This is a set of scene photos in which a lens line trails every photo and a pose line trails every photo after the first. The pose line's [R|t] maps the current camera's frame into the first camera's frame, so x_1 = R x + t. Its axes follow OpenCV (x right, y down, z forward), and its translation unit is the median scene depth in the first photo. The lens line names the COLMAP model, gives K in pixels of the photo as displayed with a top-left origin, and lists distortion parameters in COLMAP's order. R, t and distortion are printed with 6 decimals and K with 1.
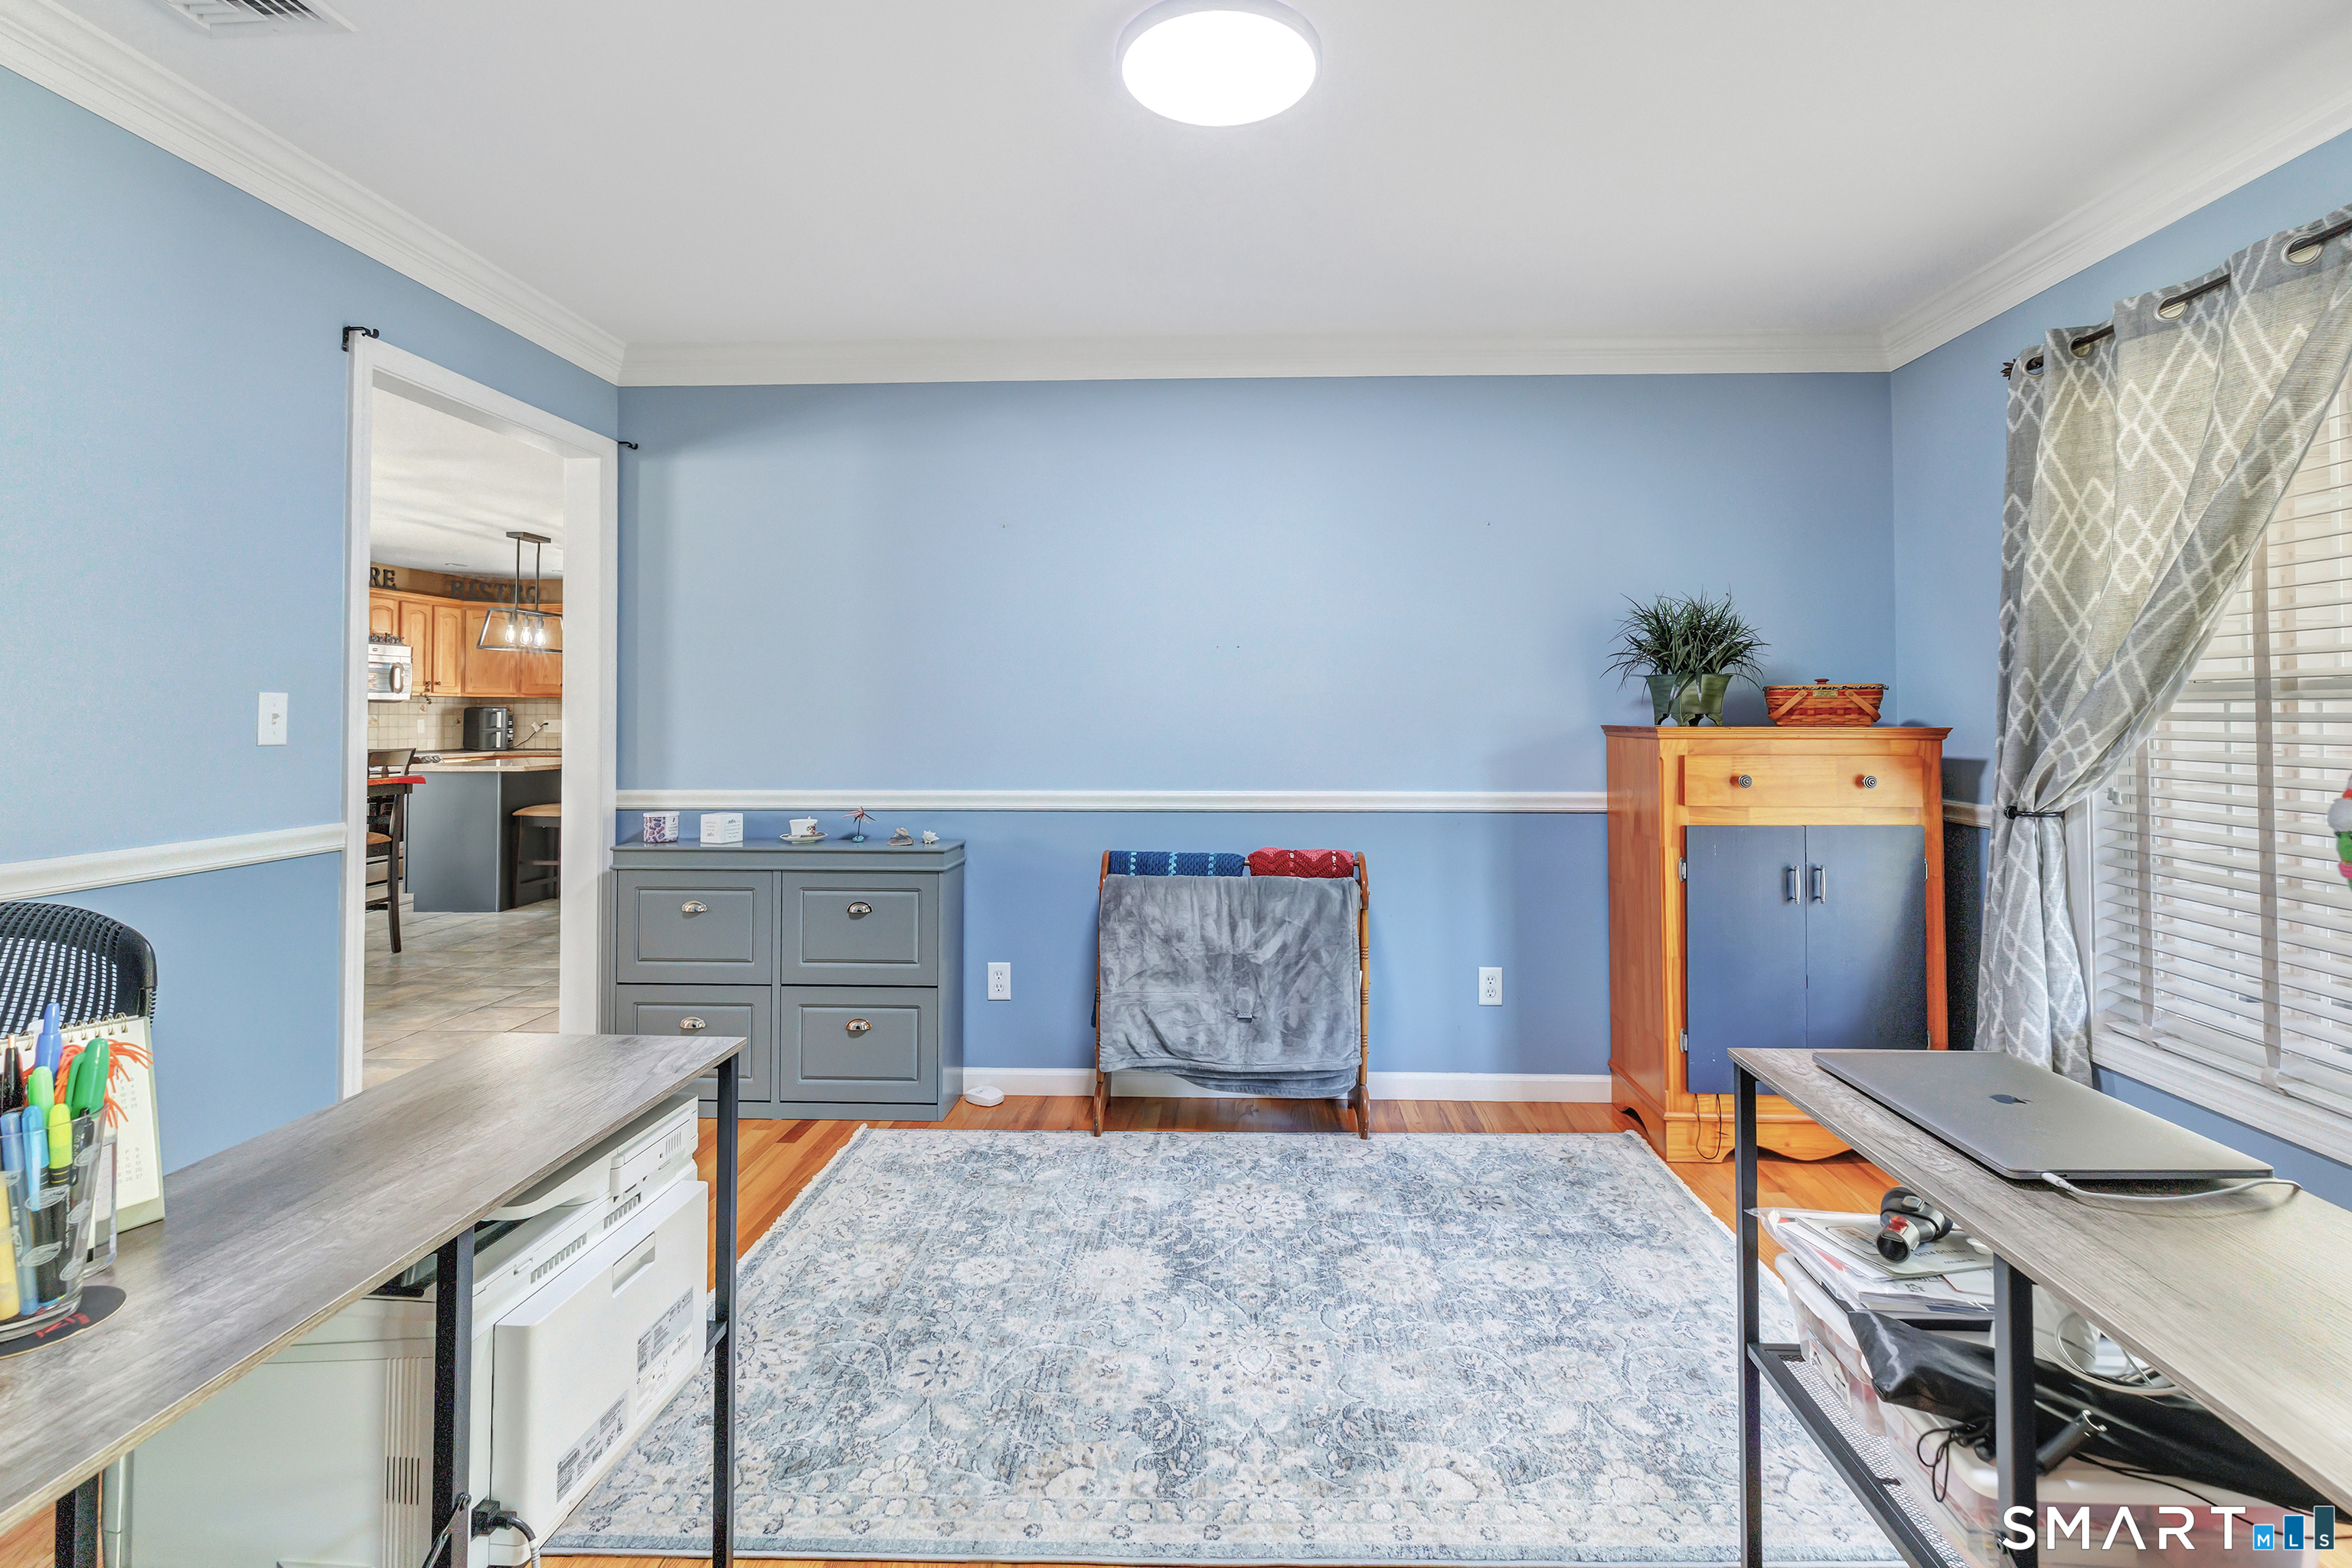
lens RADIAL K [[1051.8, 0, 1209.1], [0, 1051.8, 713.8], [0, 0, 1]] dist [0.001368, -0.001133]
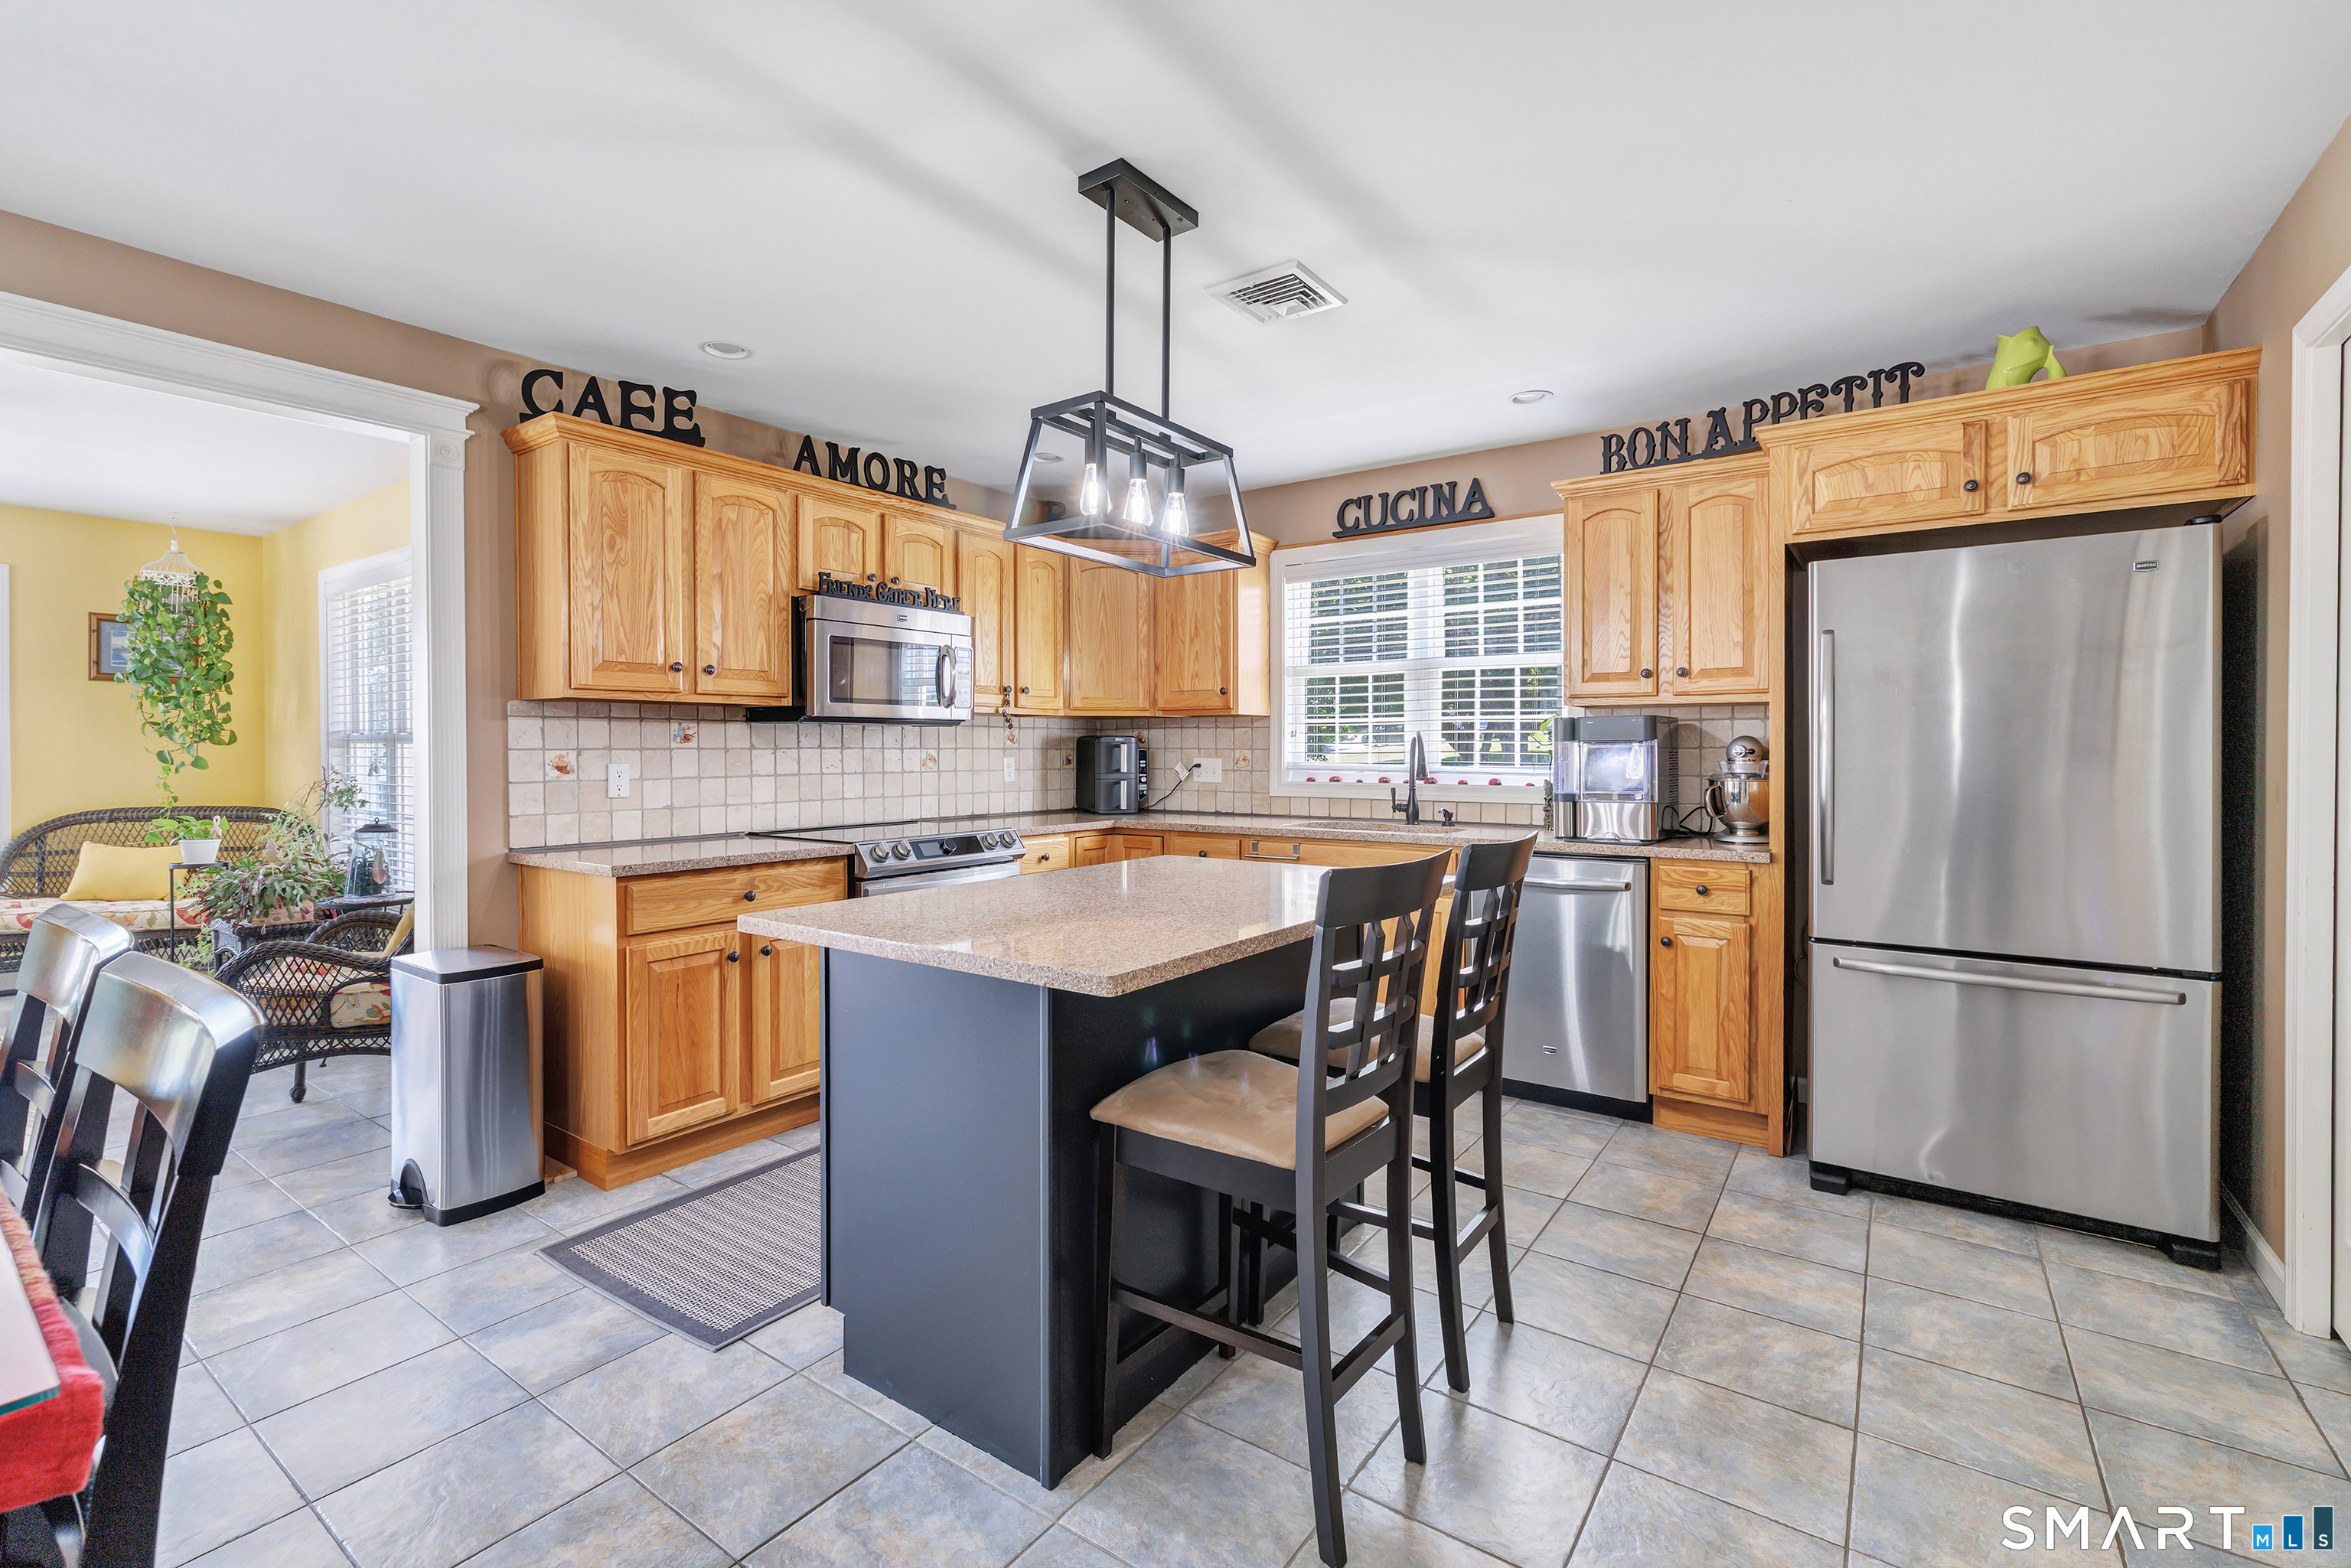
lens RADIAL K [[1051.3, 0, 1172.4], [0, 1051.3, 768.7], [0, 0, 1]] dist [0.001368, -0.001133]
pose [[0.821674, 0.012390, -0.569823, -0.379912], [-0.001221, 0.999800, 0.019978, 0.000278], [0.569956, -0.015719, 0.821525, 0.625765]]
